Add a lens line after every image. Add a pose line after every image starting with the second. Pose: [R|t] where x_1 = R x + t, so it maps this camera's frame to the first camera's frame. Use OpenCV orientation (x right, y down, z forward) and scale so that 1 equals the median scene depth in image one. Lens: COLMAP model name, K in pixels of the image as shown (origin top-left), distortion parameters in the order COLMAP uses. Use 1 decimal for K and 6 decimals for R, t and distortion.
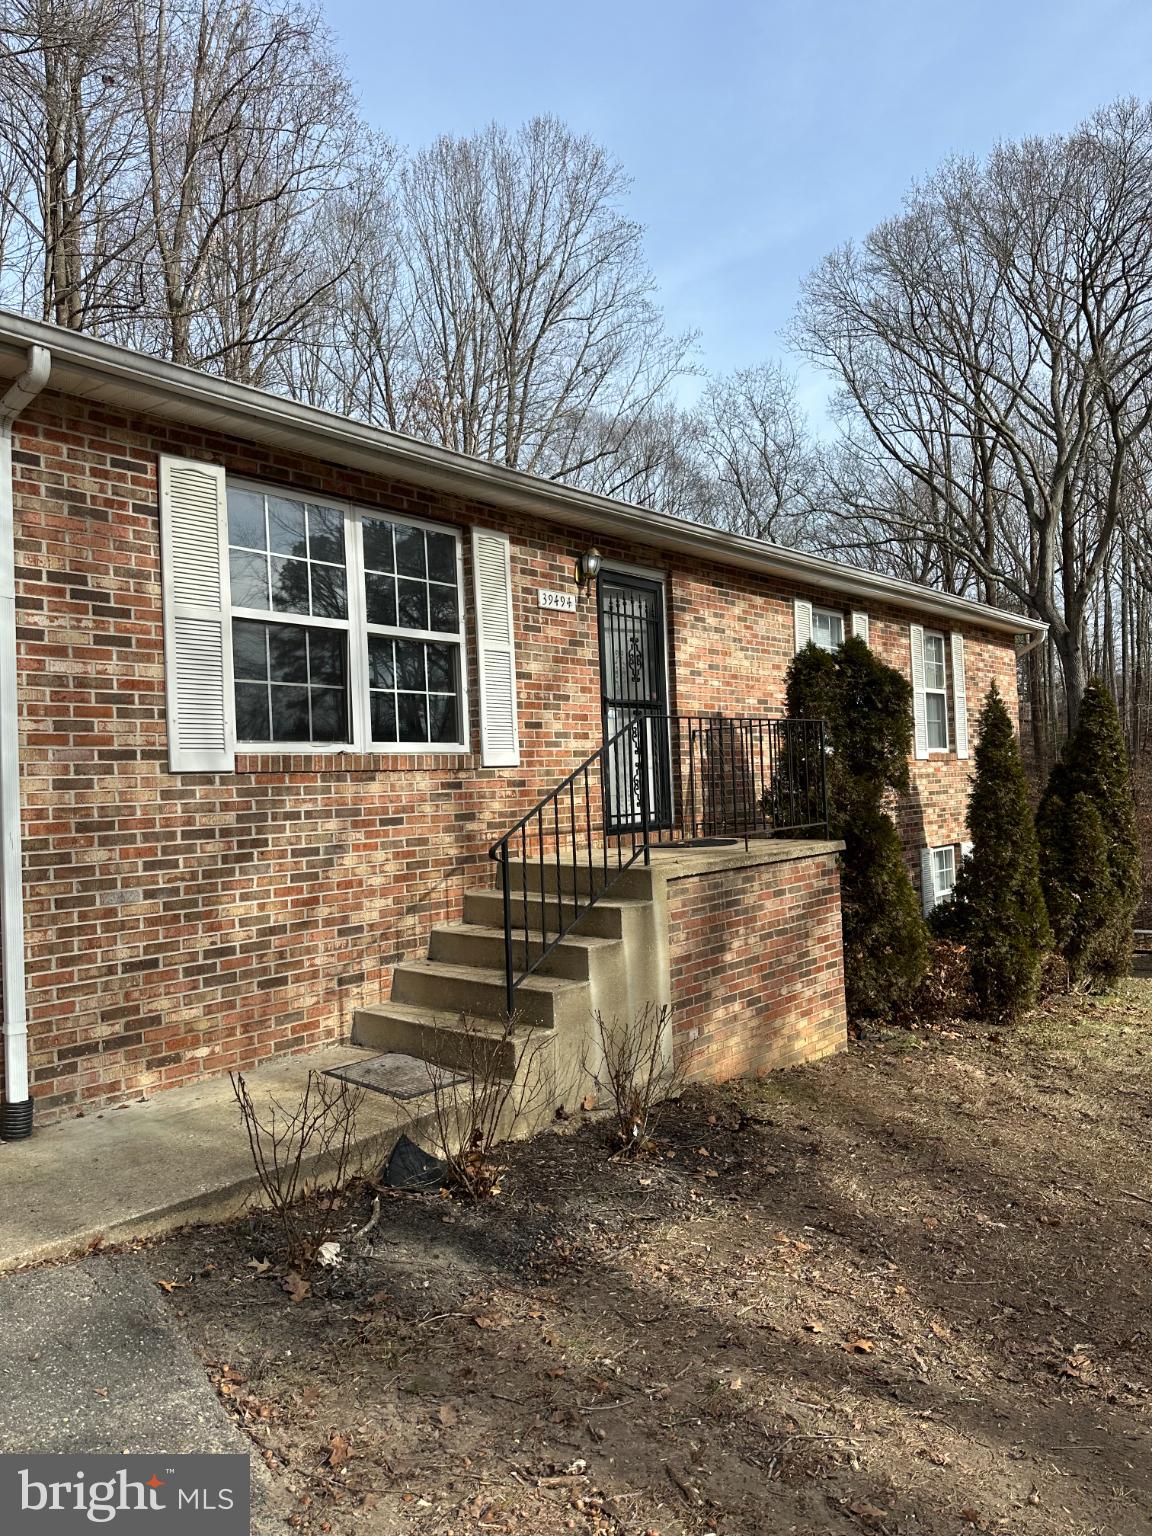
lens RADIAL K [[1071.1, 0, 576.0], [0, 1071.1, 768.0], [0, 0, 1]] dist [0.125936, -0.207405]
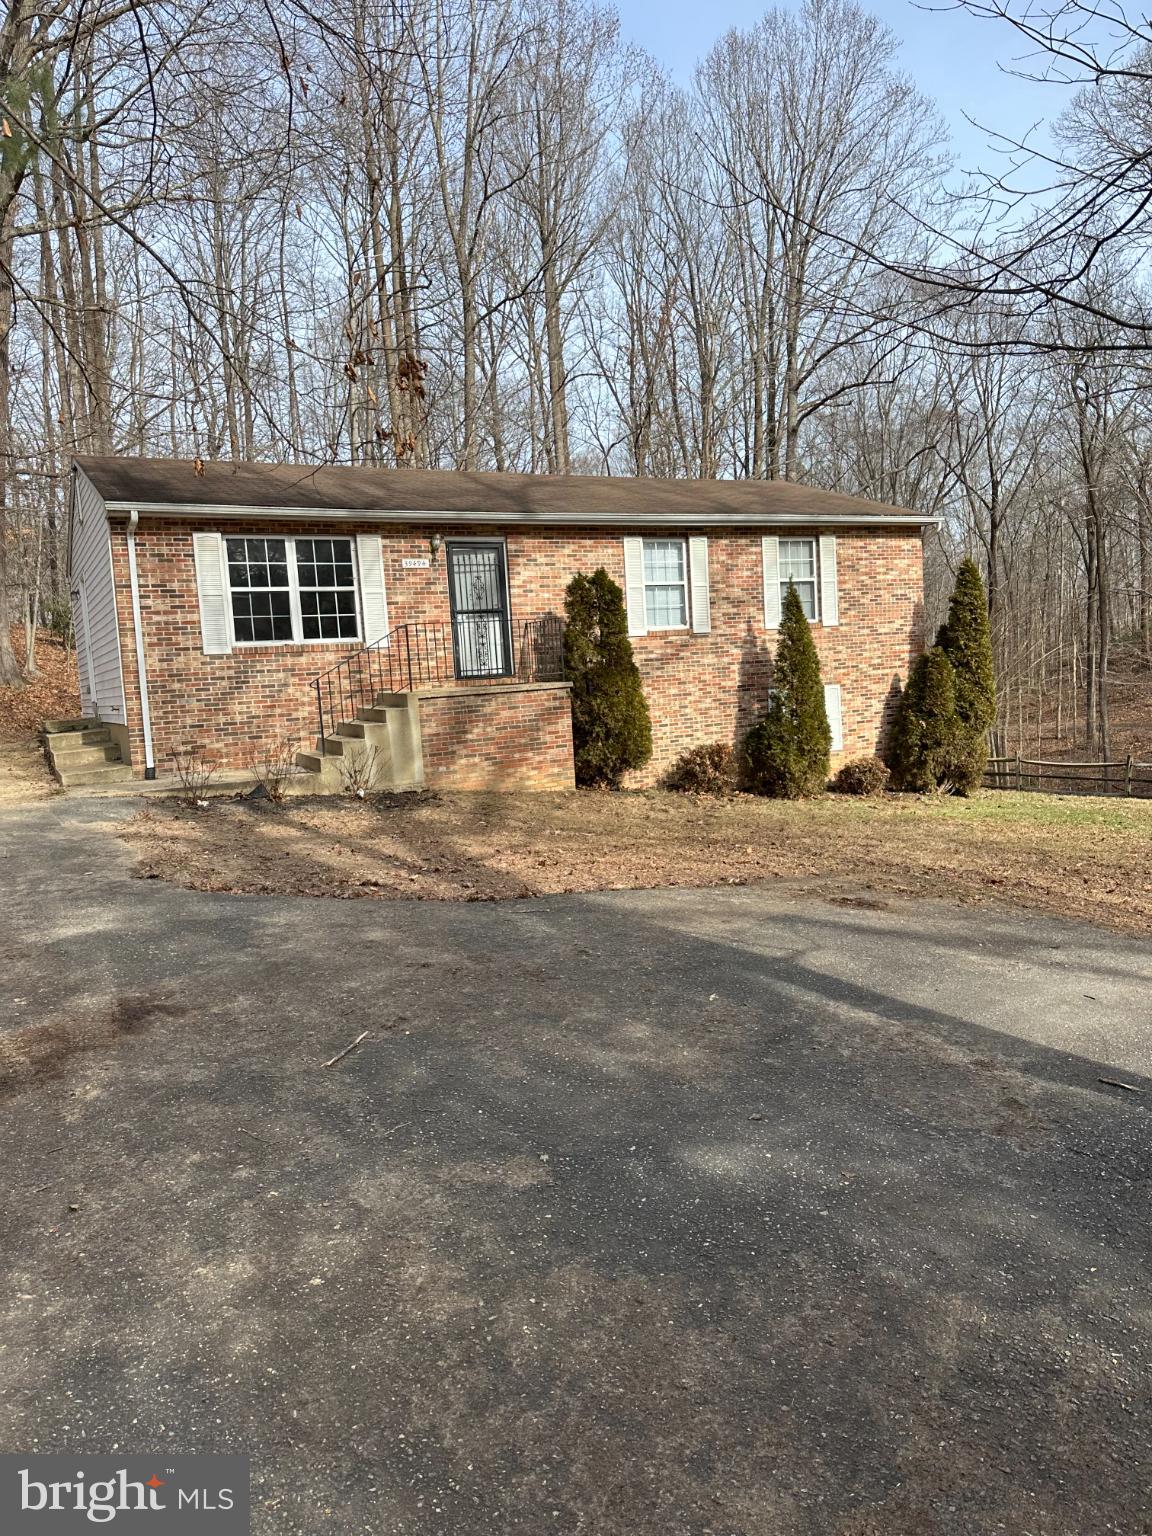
lens RADIAL K [[1071.1, 0, 576.0], [0, 1071.1, 768.0], [0, 0, 1]] dist [0.125936, -0.207405]
pose [[0.926029, 0.016037, -0.377111, 1.246059], [0.031356, 0.992375, 0.119200, -0.008189], [0.376147, -0.122208, 0.918466, -0.954466]]
